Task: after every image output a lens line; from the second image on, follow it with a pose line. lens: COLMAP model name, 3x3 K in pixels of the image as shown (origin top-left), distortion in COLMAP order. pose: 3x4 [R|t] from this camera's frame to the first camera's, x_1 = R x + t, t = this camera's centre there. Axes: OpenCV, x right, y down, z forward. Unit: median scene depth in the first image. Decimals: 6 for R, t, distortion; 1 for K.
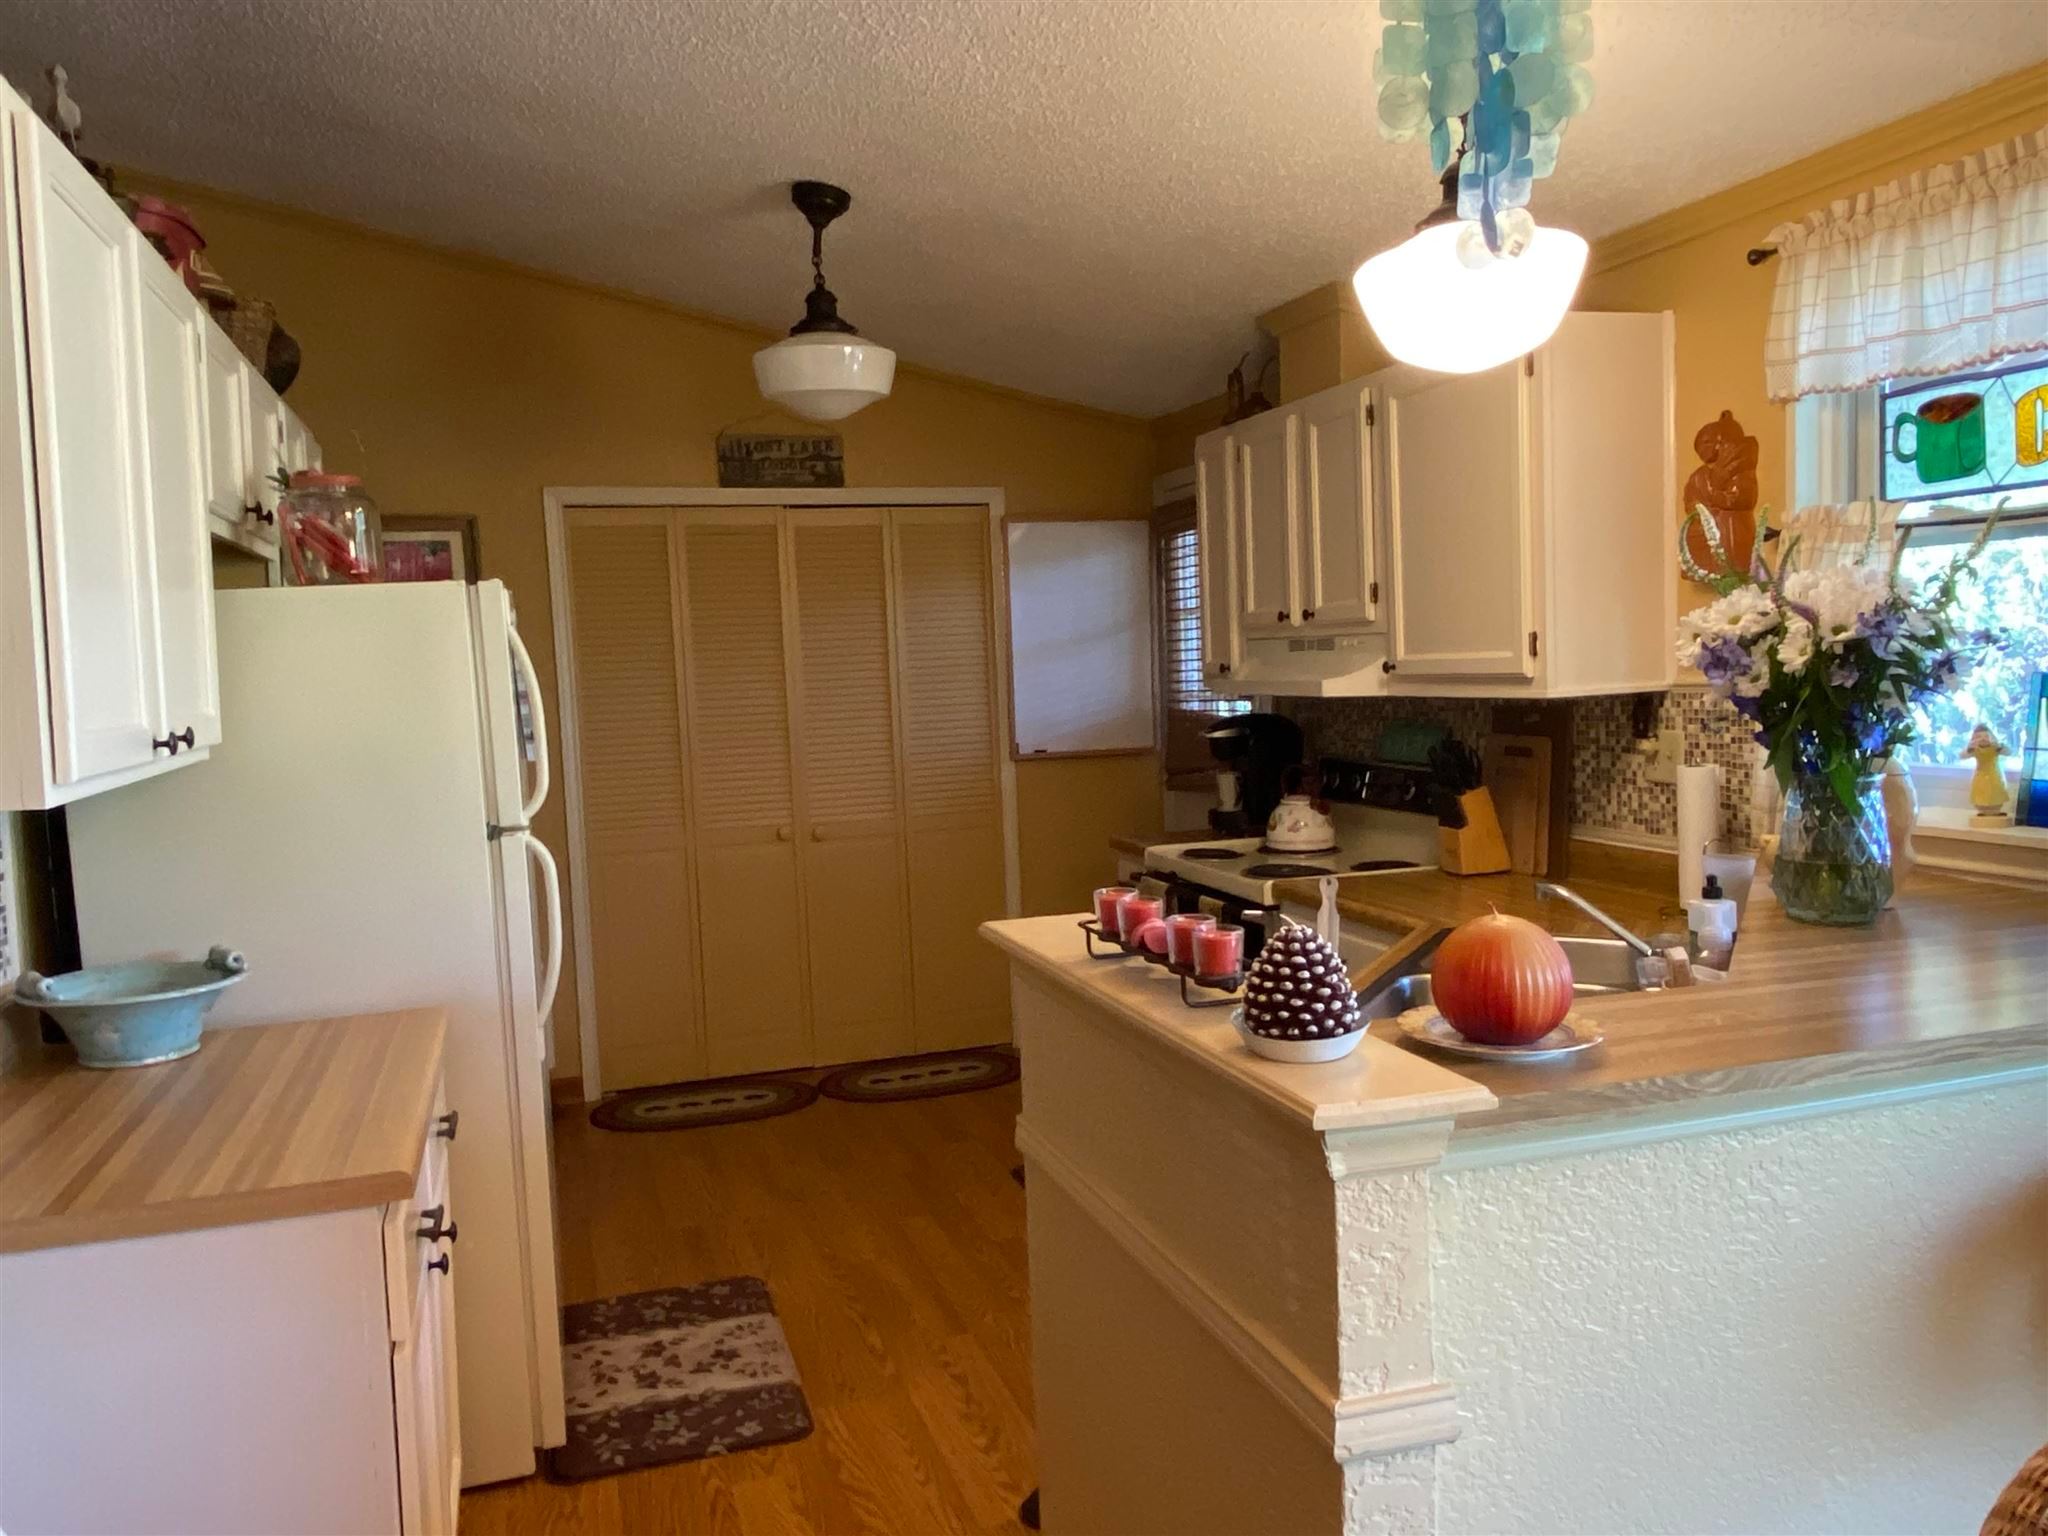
lens RADIAL K [[1528.9, 0, 1025.5], [0, 1528.9, 787.8], [0, 0, 1]] dist [0.050822, -0.056678]
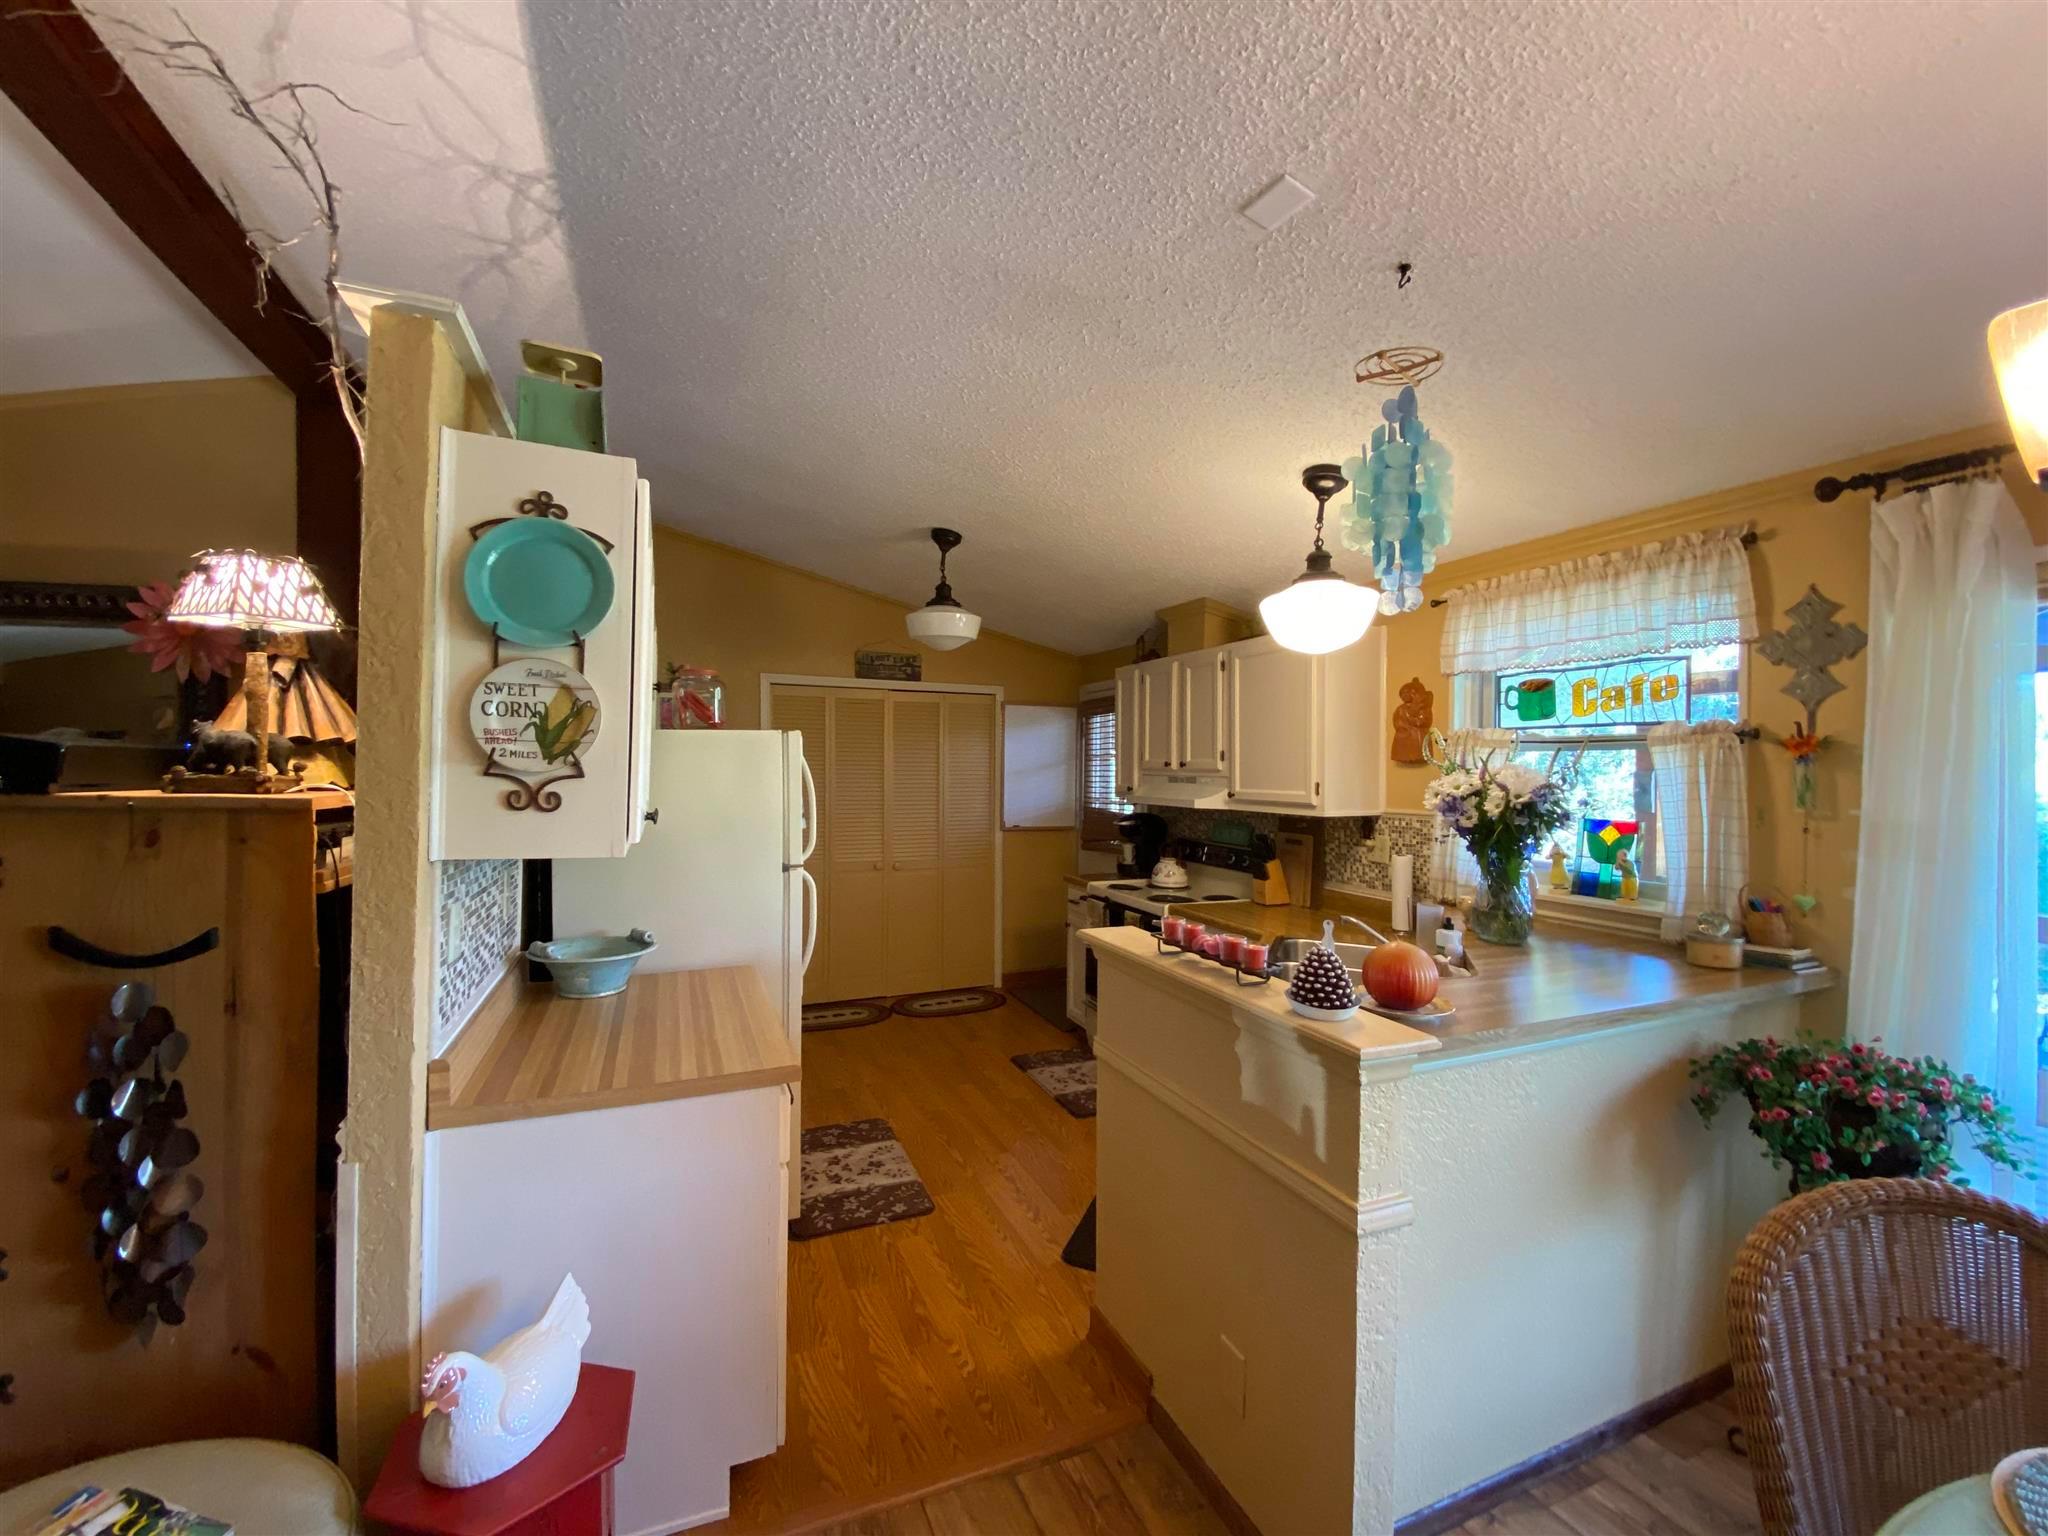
lens RADIAL K [[824.0, 0, 1021.7], [0, 824.0, 776.9], [0, 0, 1]] dist [0.034483, -0.034522]
pose [[0.994577, 0.046634, 0.092967, -0.140367], [-0.039560, 0.996282, -0.076536, -0.013301], [-0.096190, 0.072443, 0.992723, -0.005362]]
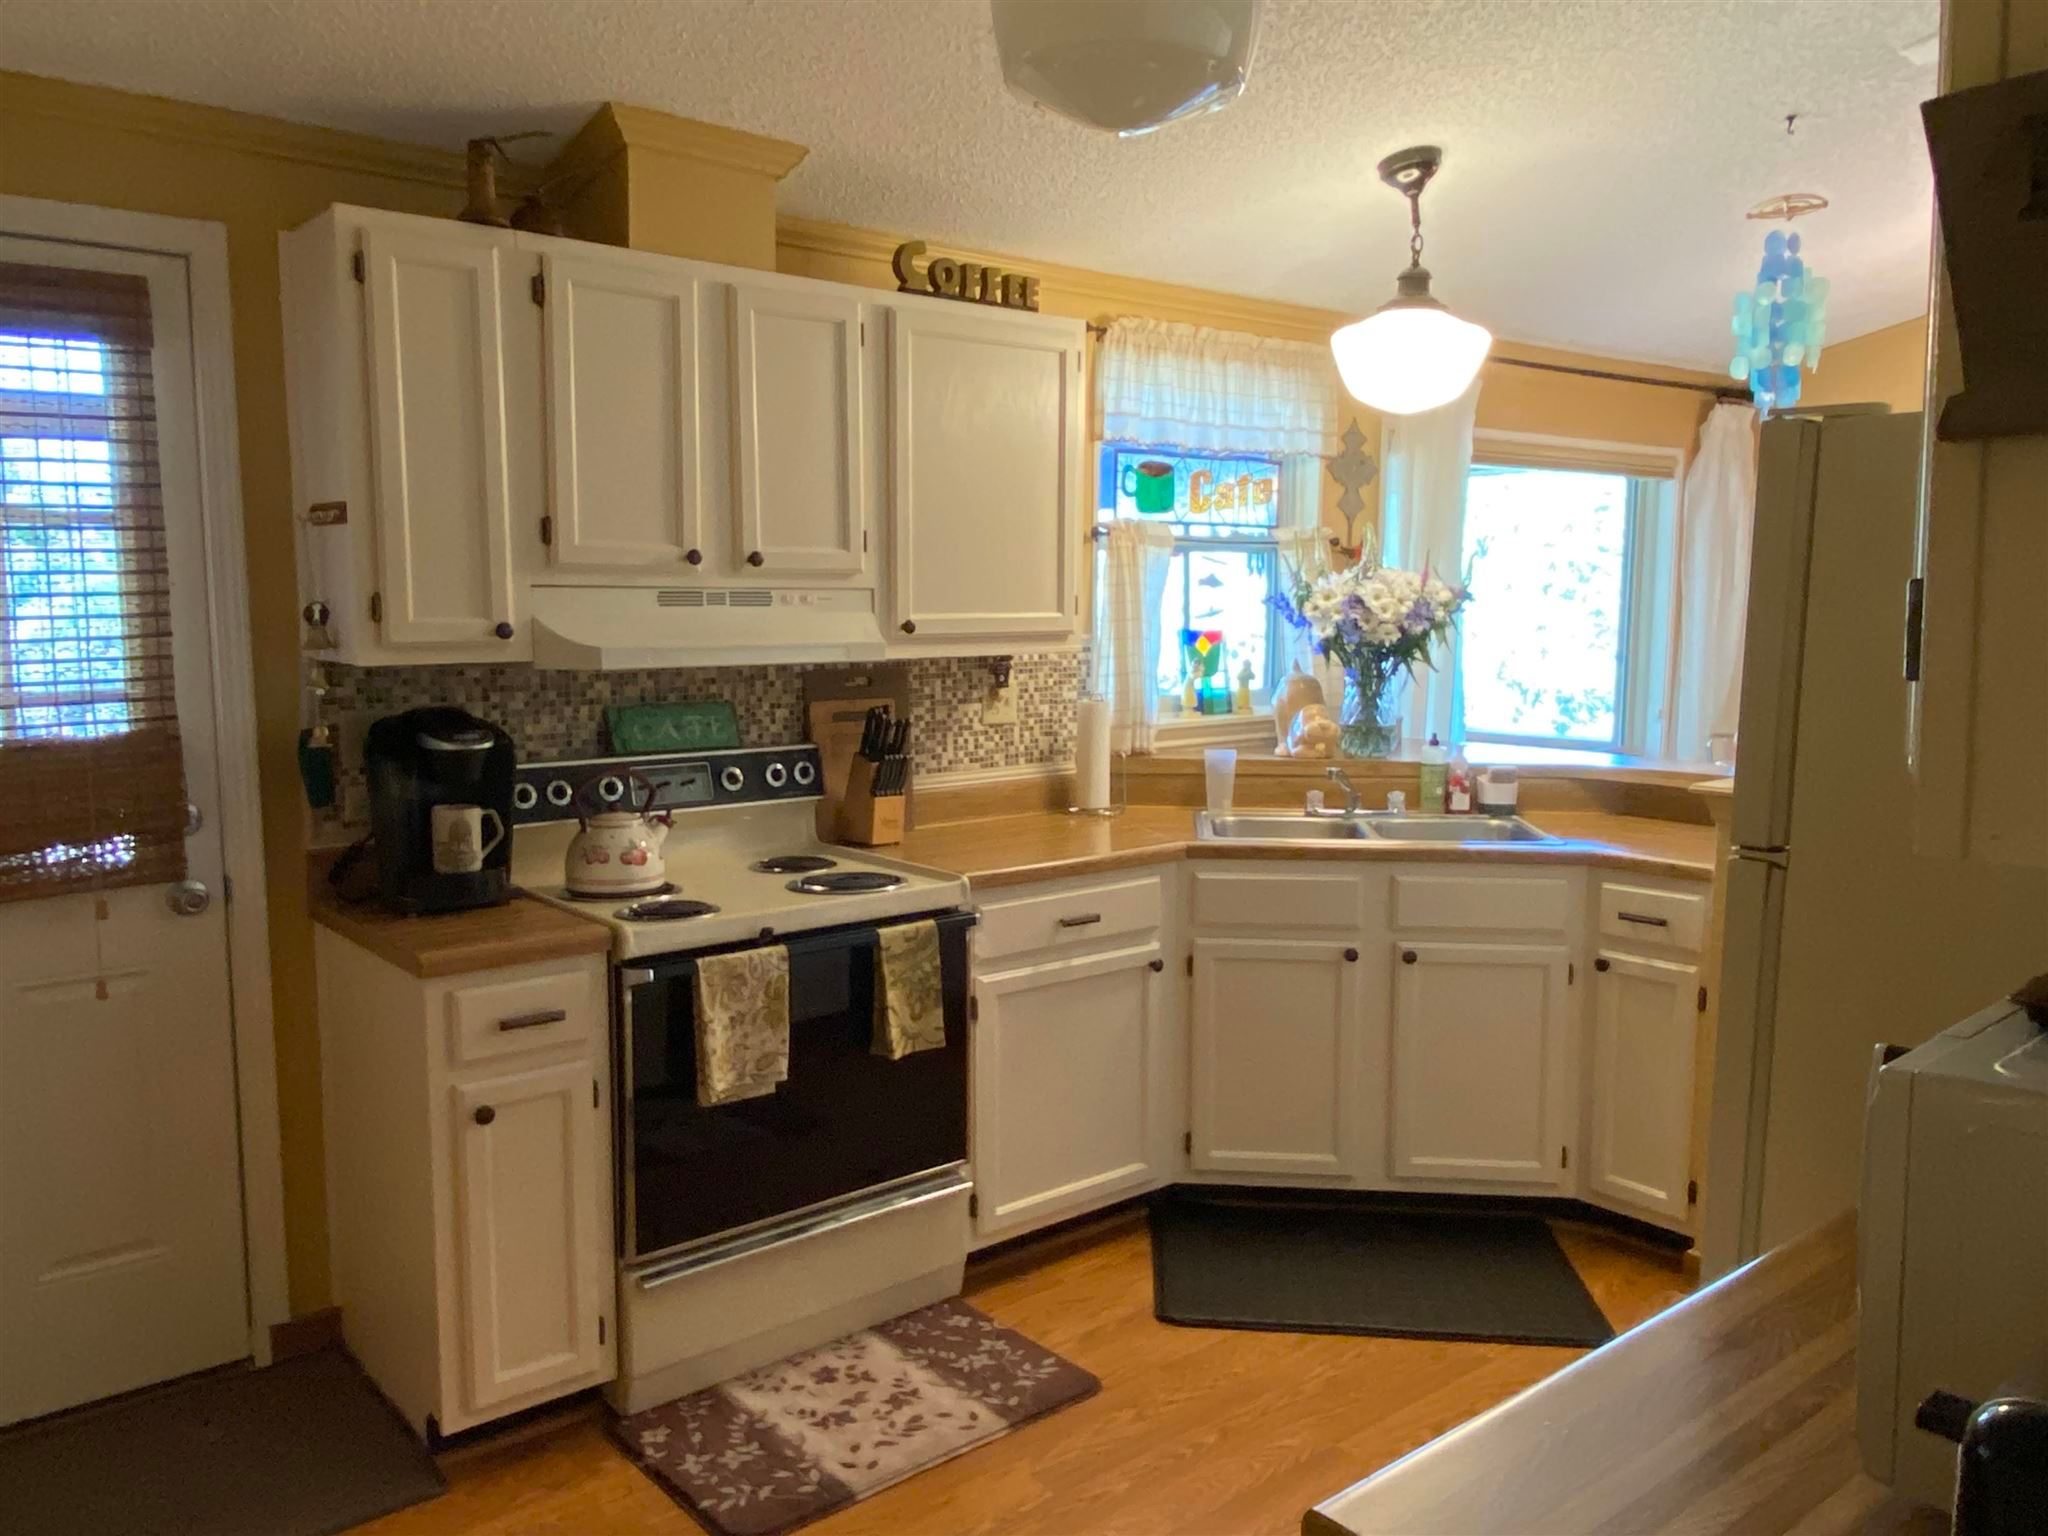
lens RADIAL K [[1477.3, 0, 1019.2], [0, 1477.3, 798.7], [0, 0, 1]] dist [0.052542, -0.044682]
pose [[-0.370417, -0.084489, 0.925015, -0.701996], [0.096872, 0.986910, 0.128935, -0.097510], [-0.923800, 0.137368, -0.357383, 1.462060]]
